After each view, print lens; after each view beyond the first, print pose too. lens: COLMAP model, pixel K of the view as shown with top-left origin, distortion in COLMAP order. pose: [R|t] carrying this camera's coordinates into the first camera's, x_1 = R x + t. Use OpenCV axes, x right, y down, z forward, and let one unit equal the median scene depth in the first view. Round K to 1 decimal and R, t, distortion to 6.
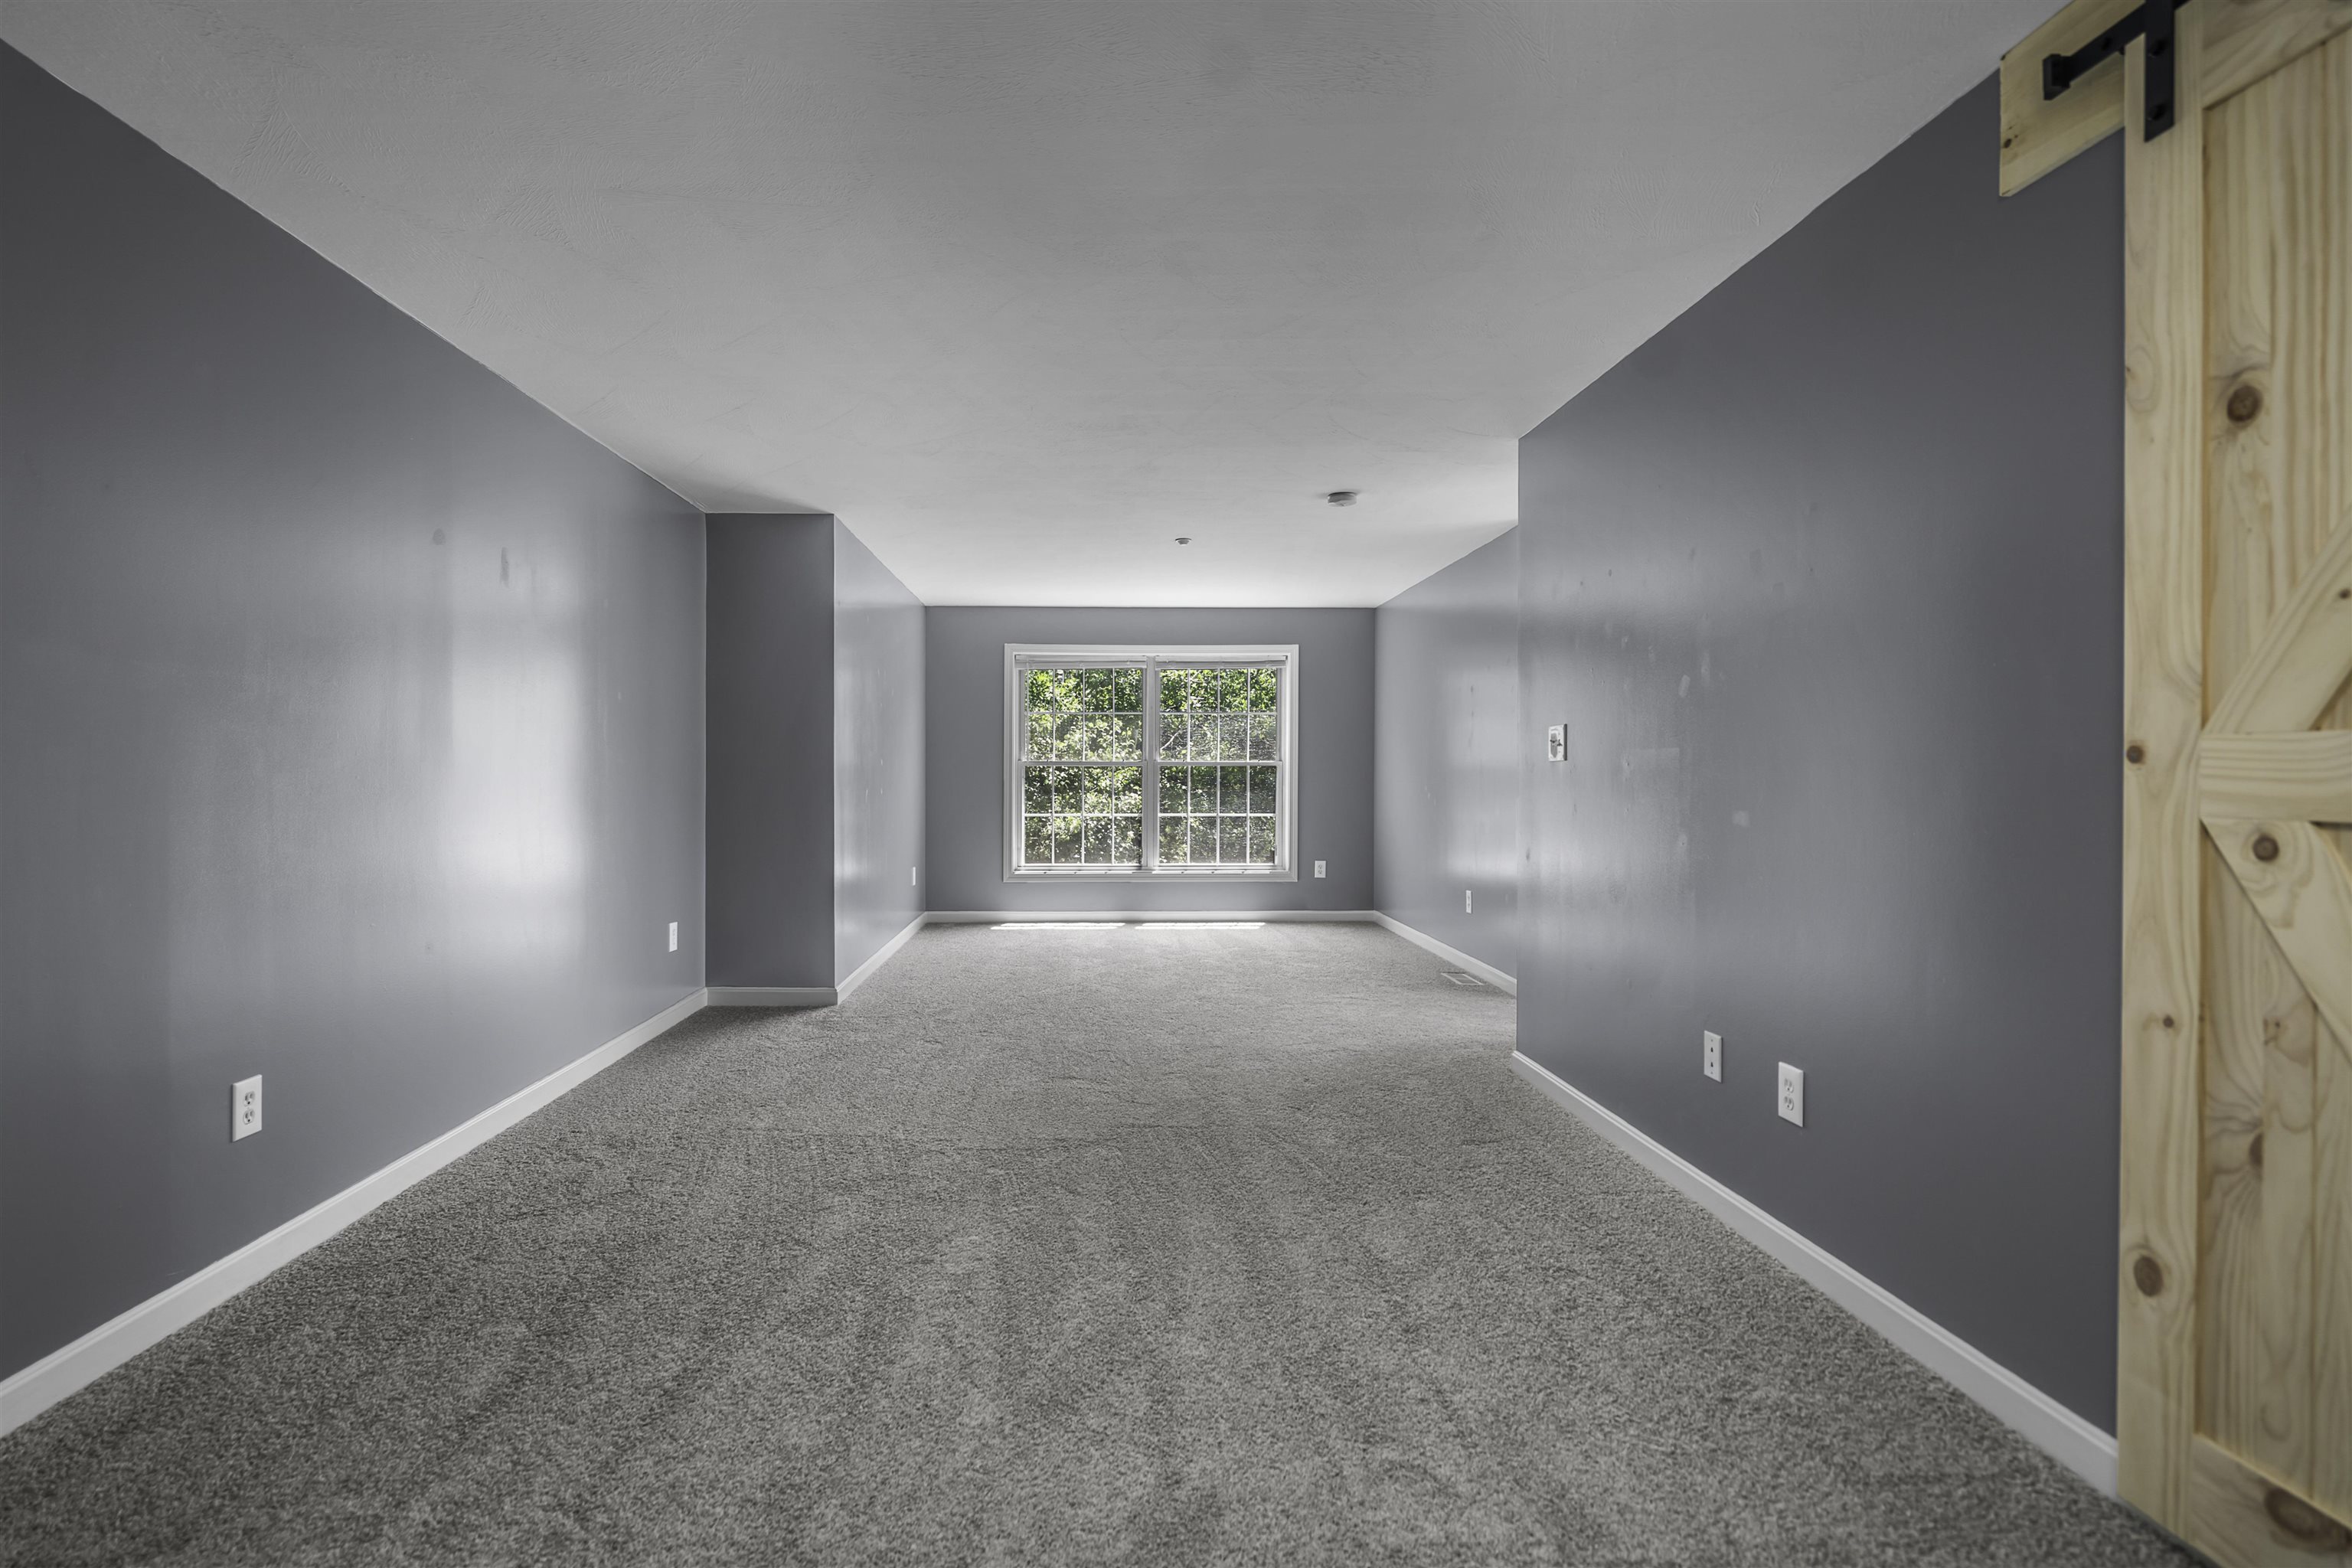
lens RADIAL K [[1077.5, 0, 1168.1], [0, 1077.5, 789.7], [0, 0, 1]] dist [-0.001089, -0.000120]
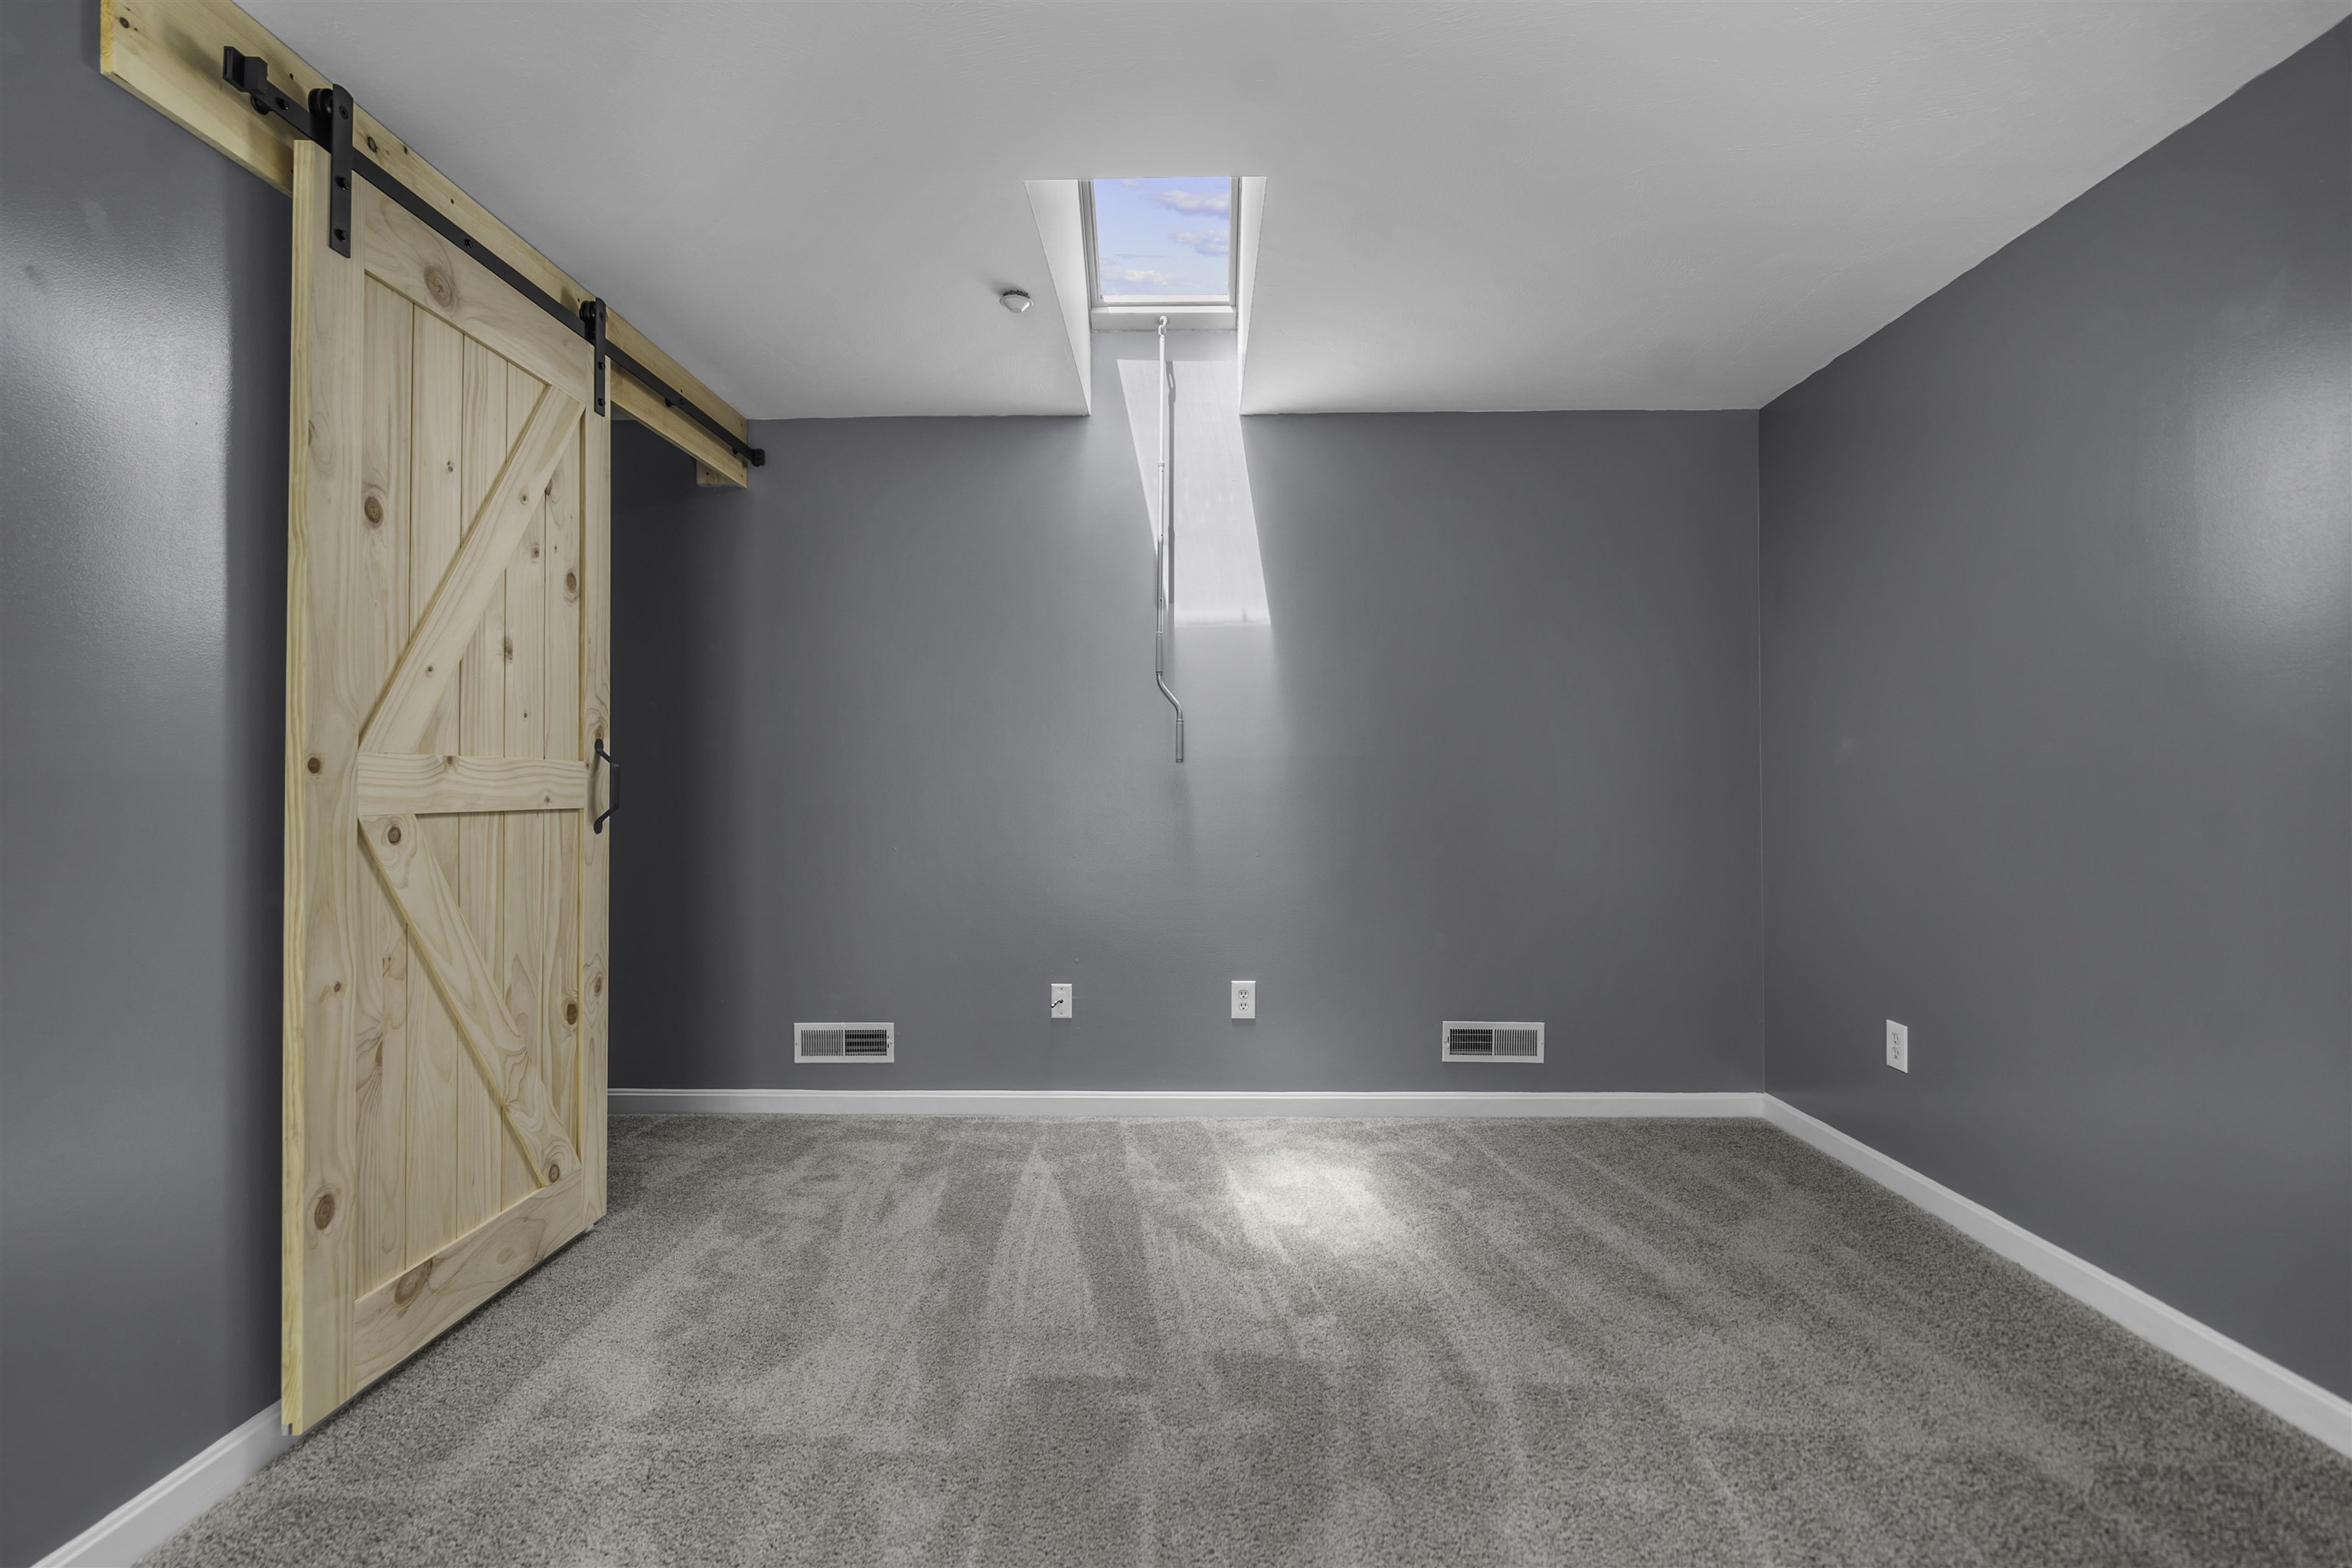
lens RADIAL K [[1097.5, 0, 1187.7], [0, 1097.5, 753.9], [0, 0, 1]] dist [-0.000343, 0.000435]
pose [[-0.995850, 0.002314, 0.090979, -0.147640], [0.000995, 0.999894, -0.014540, -0.029924], [-0.091003, -0.014389, -0.995747, 2.295120]]
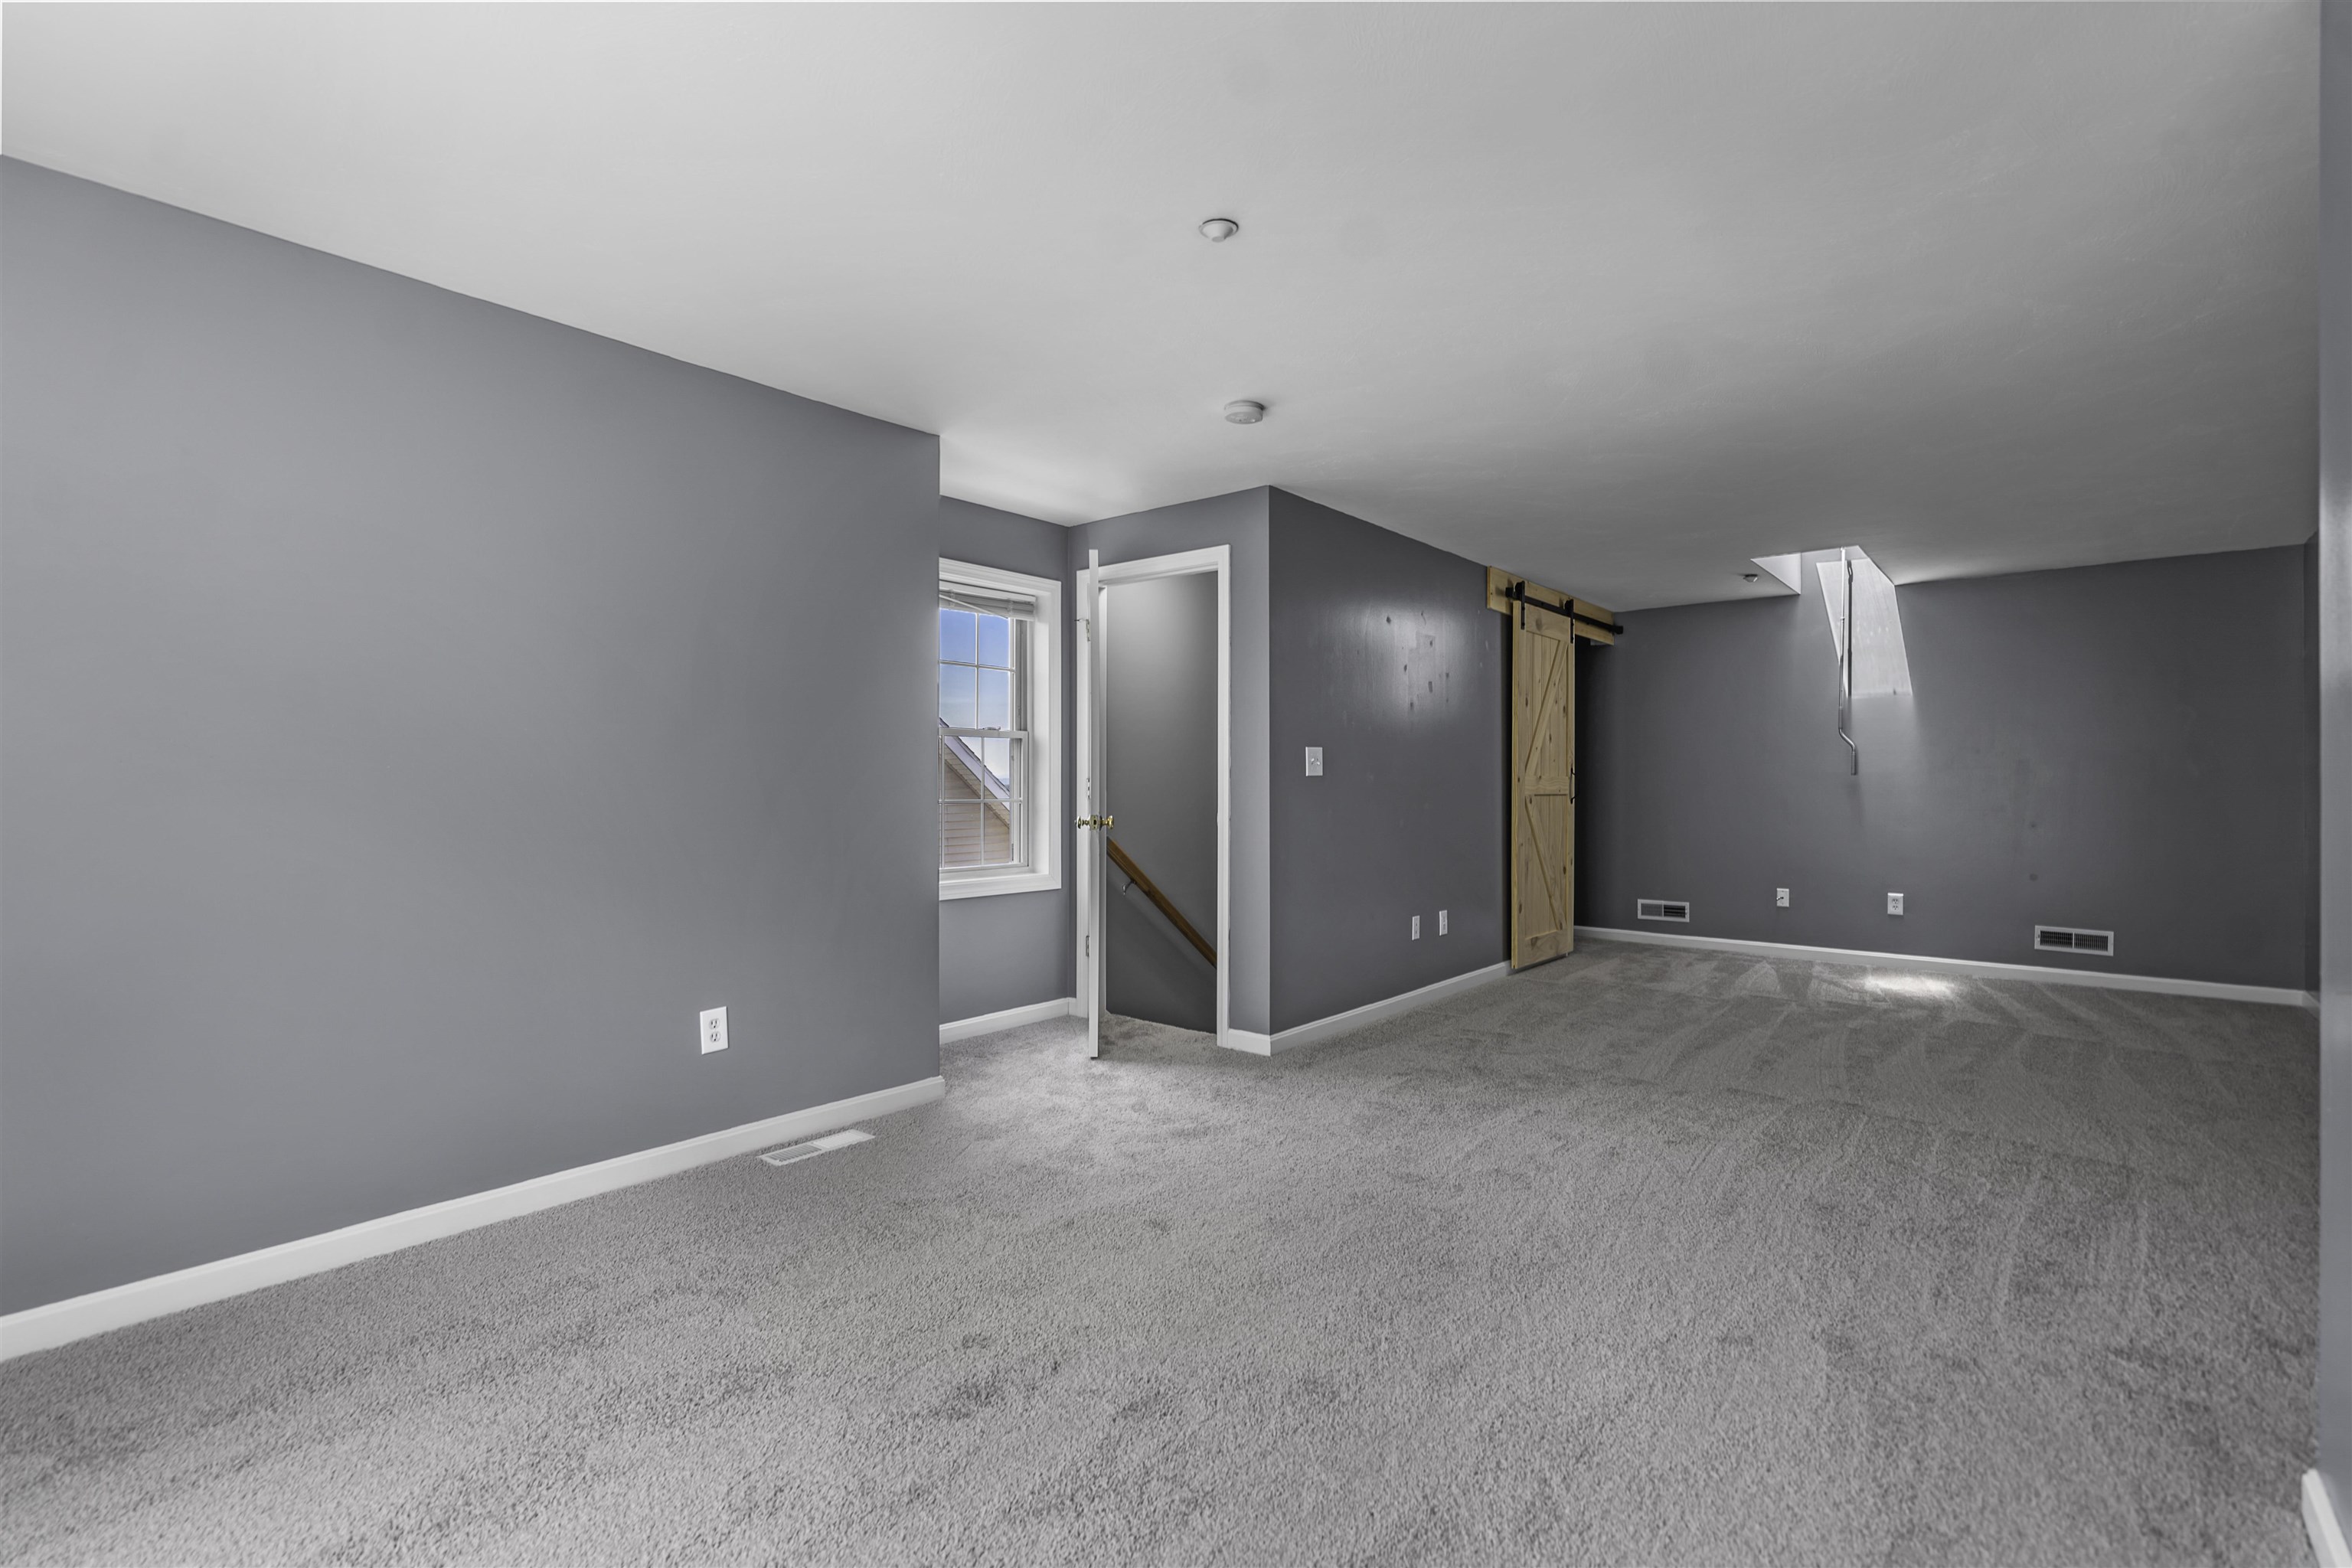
lens RADIAL K [[1077.5, 0, 1168.1], [0, 1077.5, 789.7], [0, 0, 1]] dist [-0.001089, -0.000120]
pose [[-0.712978, -0.008710, 0.701132, -1.090676], [0.004981, 0.999835, 0.017486, -0.080315], [-0.701169, 0.015960, -0.712817, 5.308504]]
